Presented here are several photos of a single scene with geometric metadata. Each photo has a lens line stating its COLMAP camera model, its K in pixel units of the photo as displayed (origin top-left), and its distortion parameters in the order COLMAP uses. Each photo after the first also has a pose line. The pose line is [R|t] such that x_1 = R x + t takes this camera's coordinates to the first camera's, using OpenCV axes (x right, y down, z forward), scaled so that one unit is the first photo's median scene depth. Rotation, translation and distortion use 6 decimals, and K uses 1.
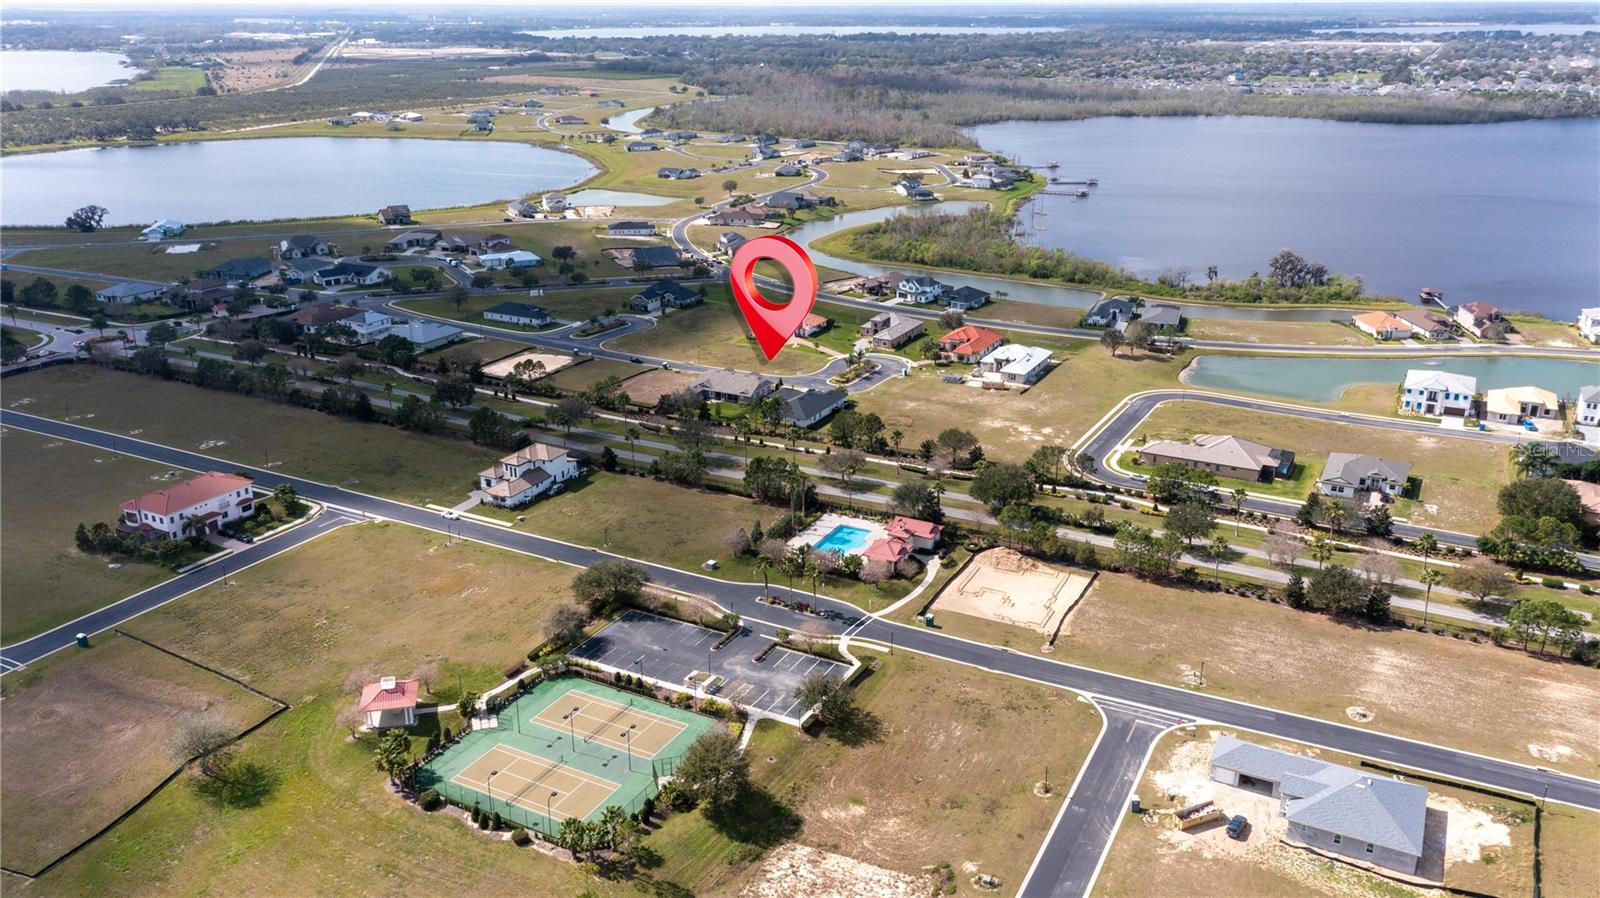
lens RADIAL K [[1221.3, 0, 809.1], [0, 1221.3, 446.7], [0, 0, 1]] dist [0.028804, -0.000511]
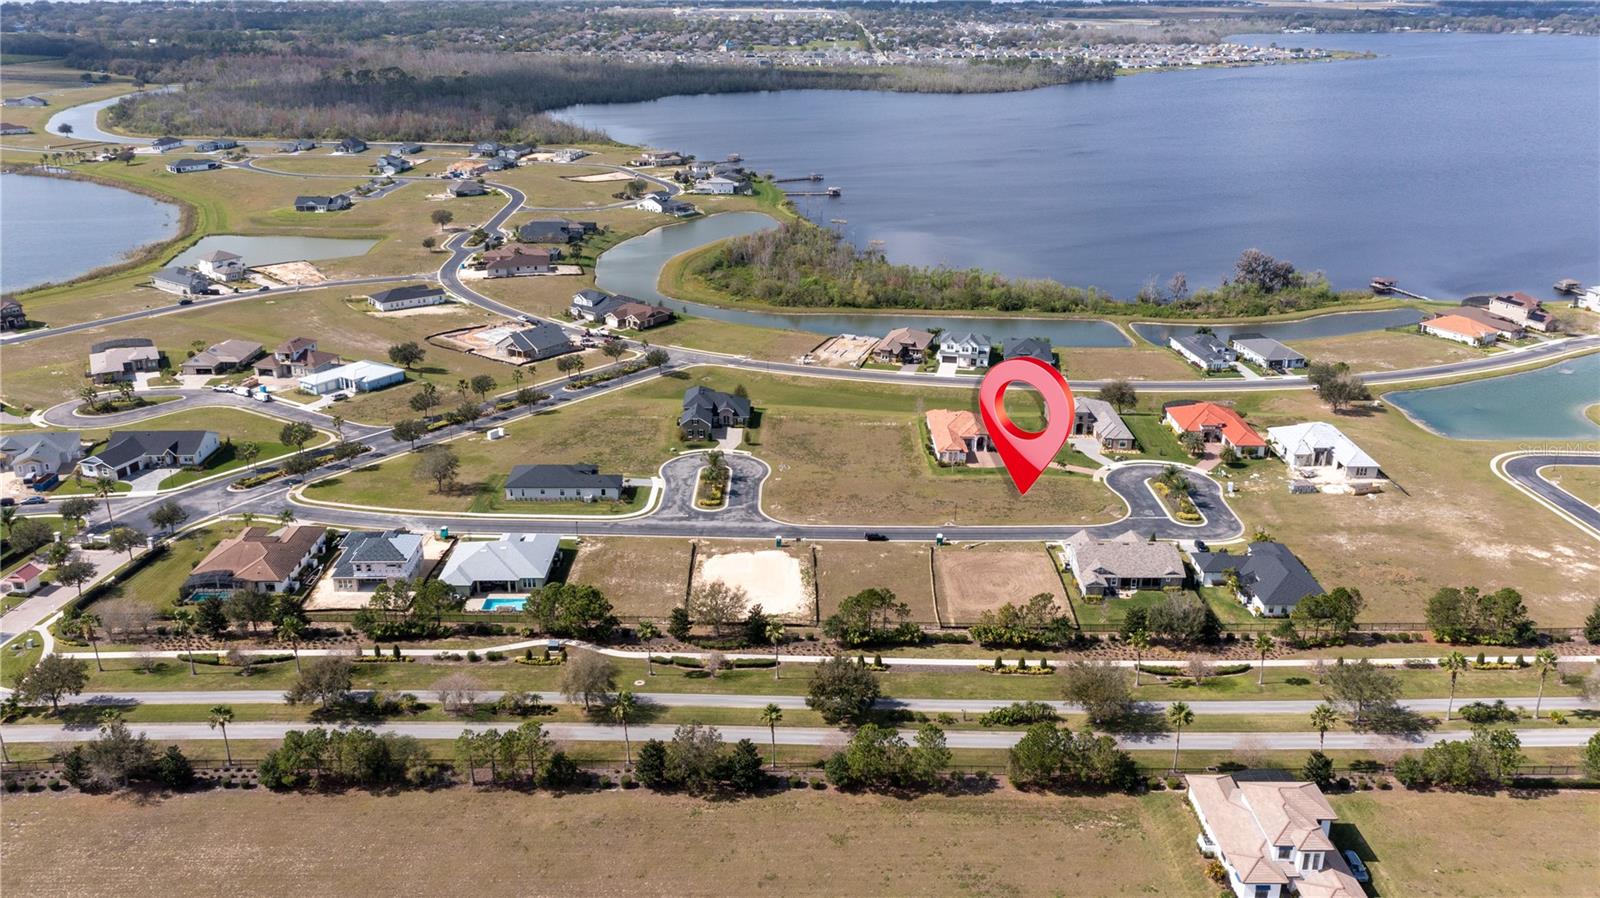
lens RADIAL K [[1268.3, 0, 806.6], [0, 1268.3, 447.3], [0, 0, 1]] dist [0.022847, 0.008316]
pose [[0.883625, -0.162370, 0.439138, -0.175290], [0.156148, 0.986440, 0.050534, -0.059742], [-0.441389, 0.023917, 0.896997, 0.156357]]
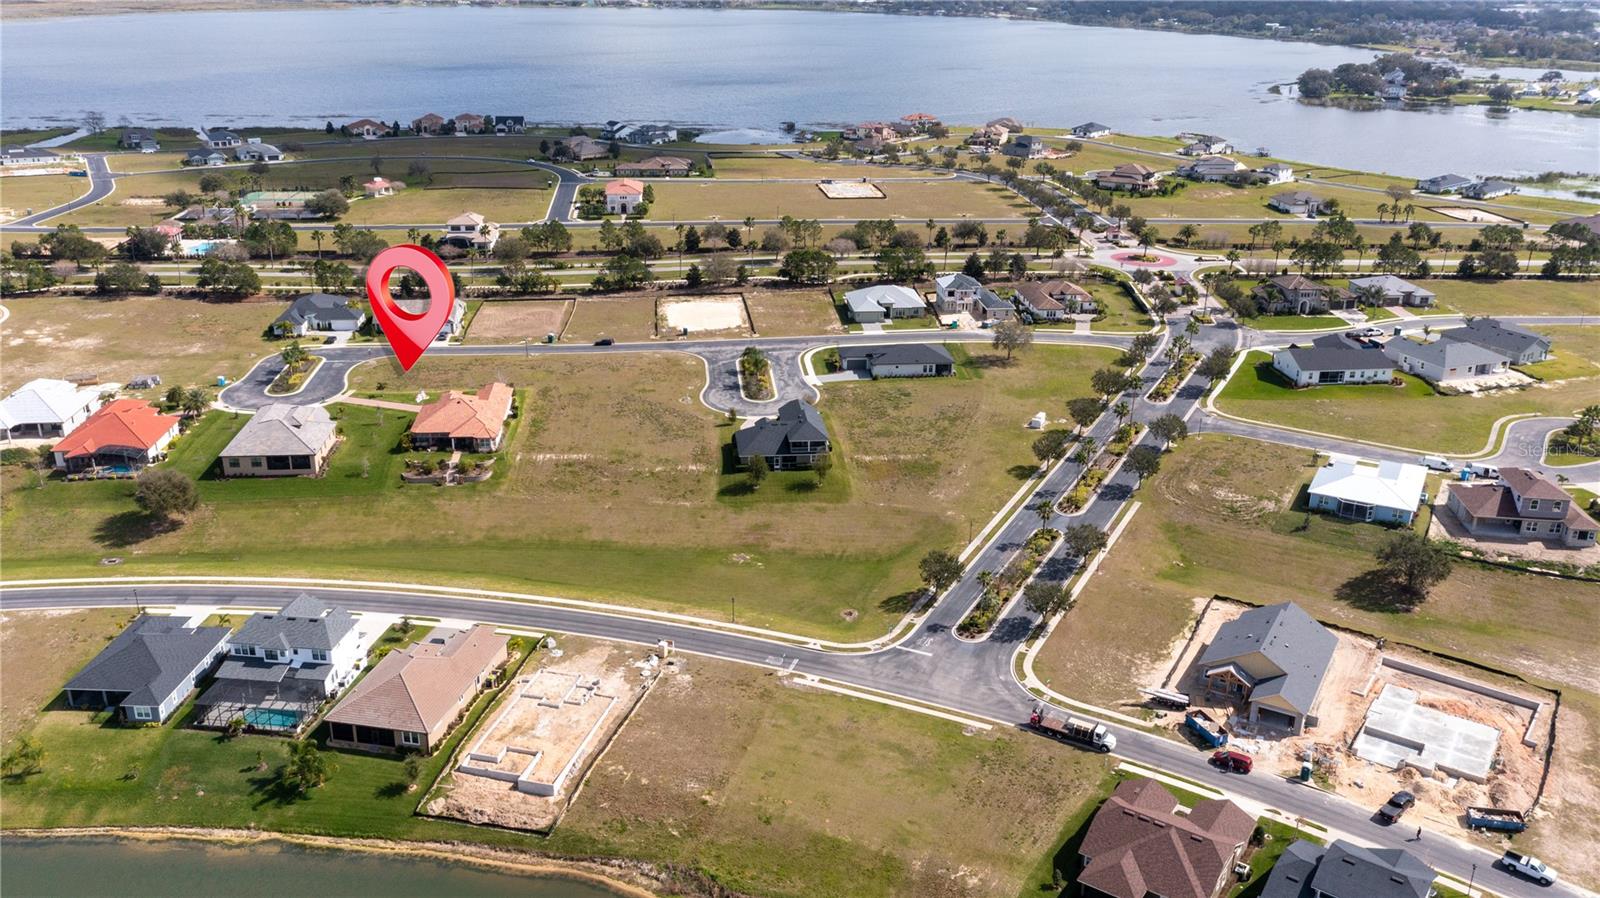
lens RADIAL K [[1325.2, 0, 800.0], [0, 1325.2, 449.0], [0, 0, 1]] dist [0.041923, 0.003225]
pose [[-0.838870, 0.187409, -0.511054, 0.074365], [-0.190378, 0.778557, 0.598001, -0.206075], [0.509955, 0.598938, -0.617430, 0.615698]]
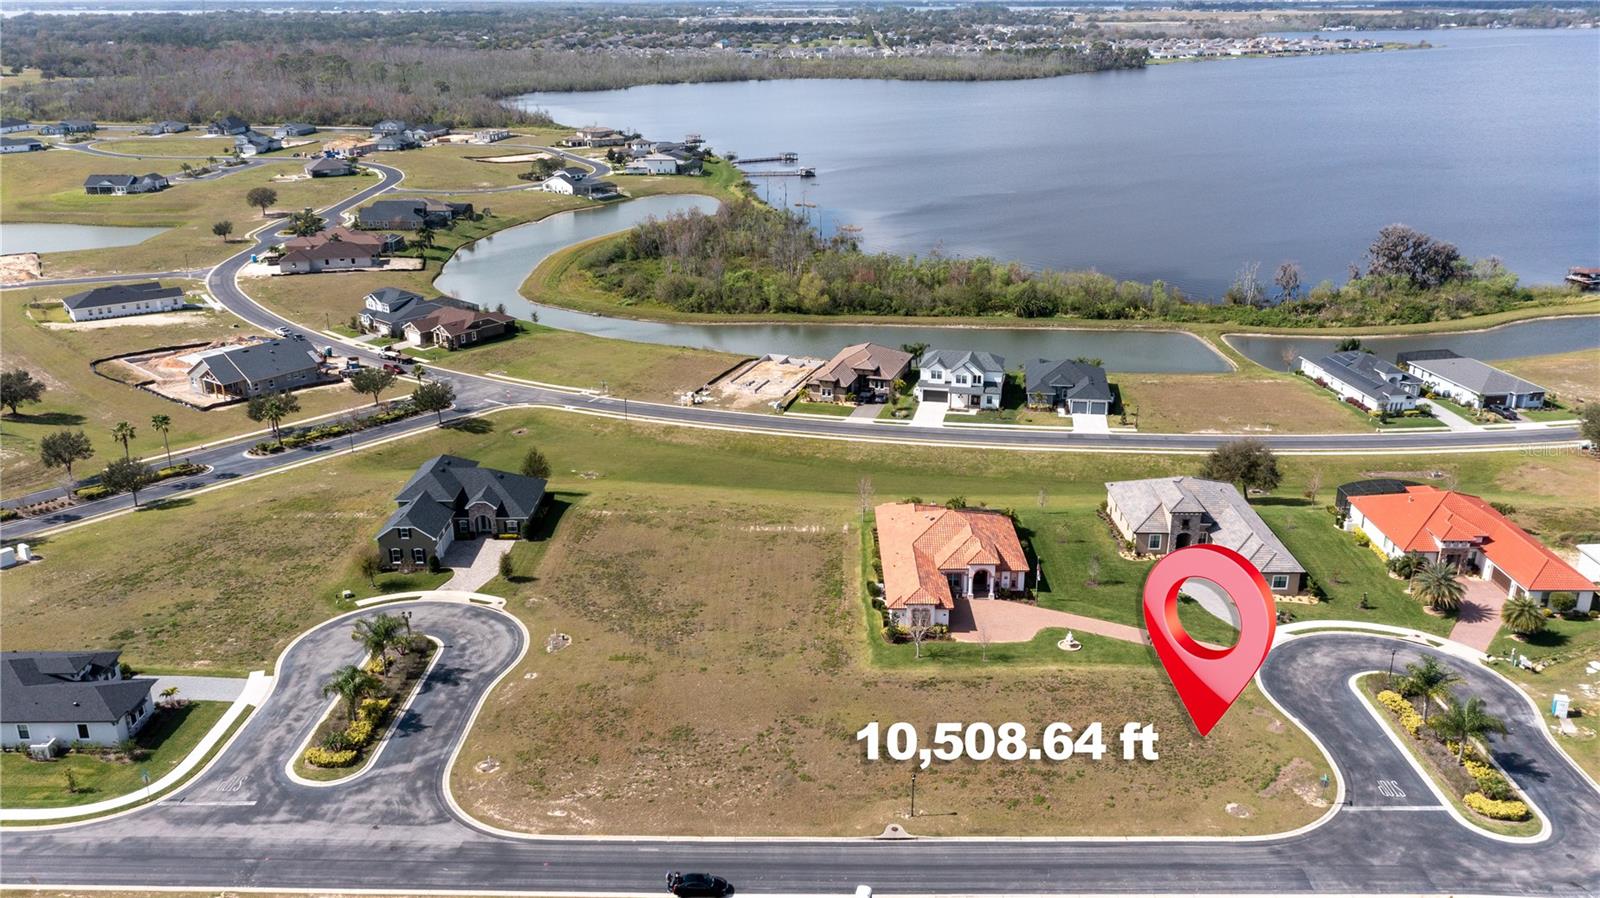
lens RADIAL K [[1268.3, 0, 806.6], [0, 1268.3, 447.3], [0, 0, 1]] dist [0.022847, 0.008316]
pose [[0.889987, -0.158764, 0.427455, -0.082780], [0.159829, 0.986571, 0.033656, -0.062123], [-0.427058, 0.038367, 0.903410, 0.286557]]
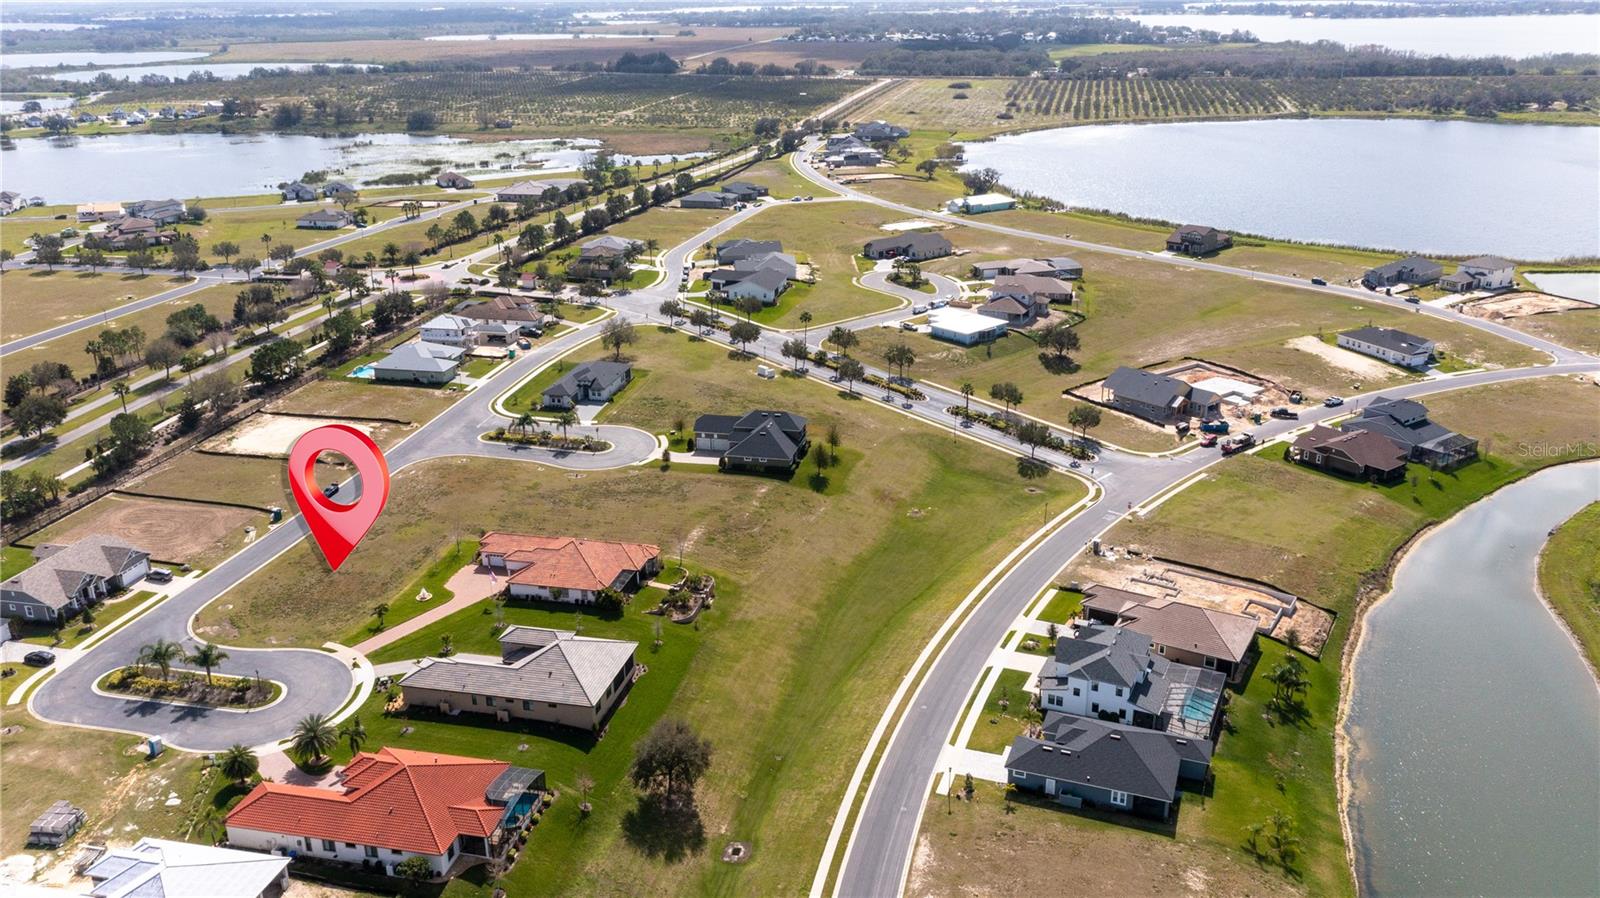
lens RADIAL K [[1247.7, 0, 803.9], [0, 1247.7, 446.9], [0, 0, 1]] dist [0.022180, 0.007900]
pose [[0.266512, 0.336286, -0.903263, 0.179162], [-0.317633, 0.915450, 0.247104, -0.120637], [0.909989, 0.221050, 0.350794, 0.376867]]
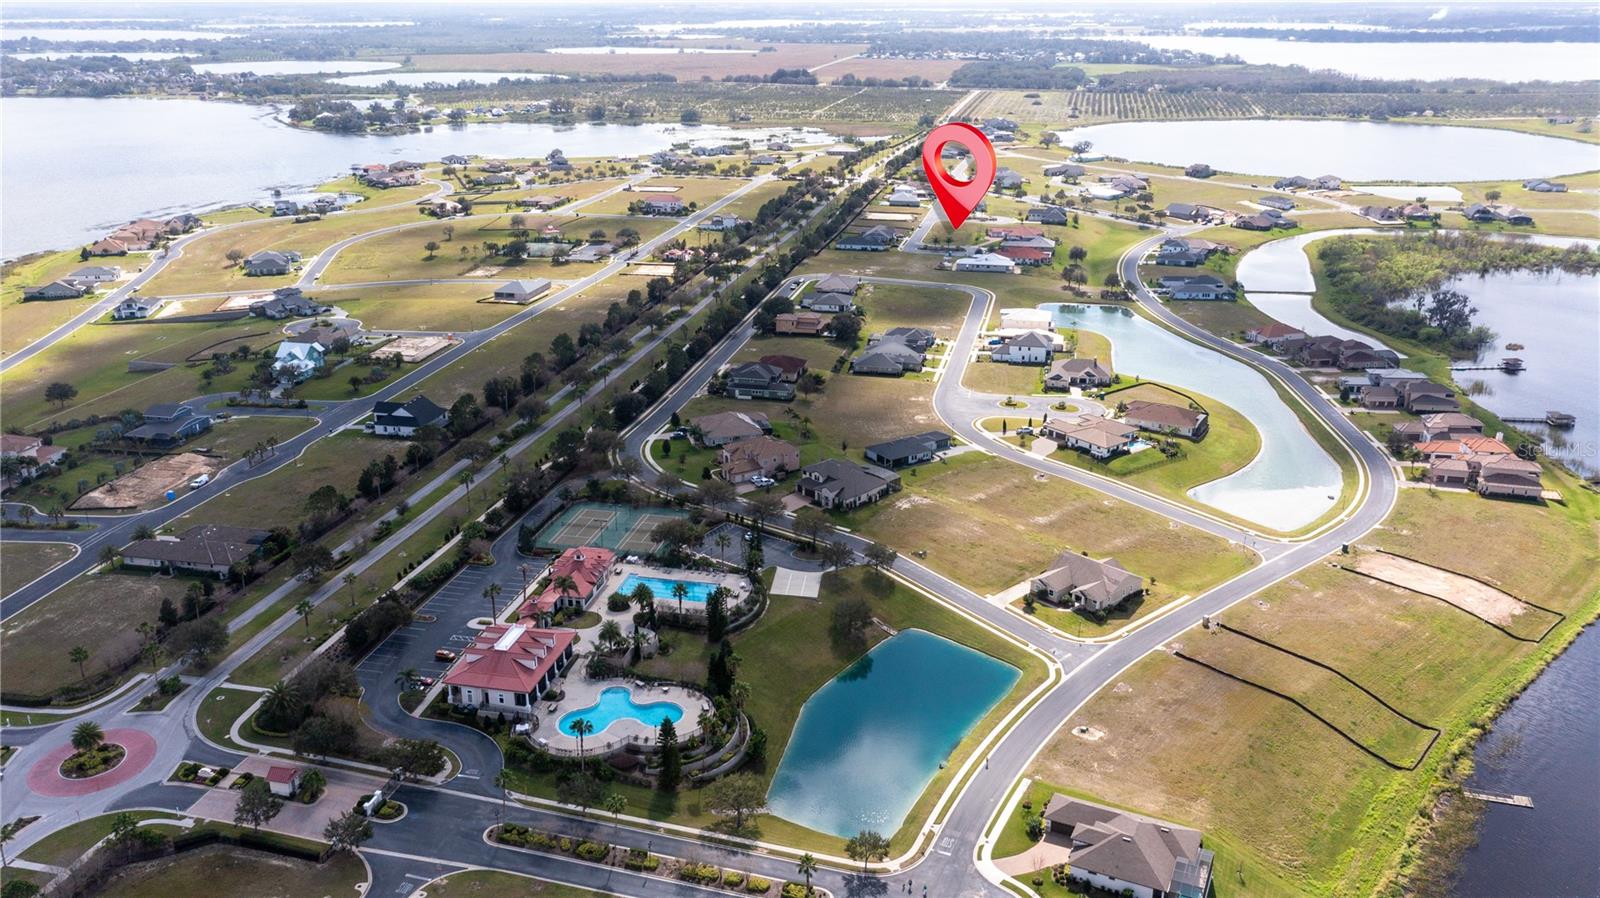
lens RADIAL K [[1299.3, 0, 800.0], [0, 1299.3, 449.0], [0, 0, 1]] dist [0.027784, 0.003603]
pose [[0.273990, 0.325449, -0.904993, 0.683588], [-0.328484, 0.916081, 0.229986, -0.054614], [0.903896, 0.234262, 0.357902, 0.057547]]
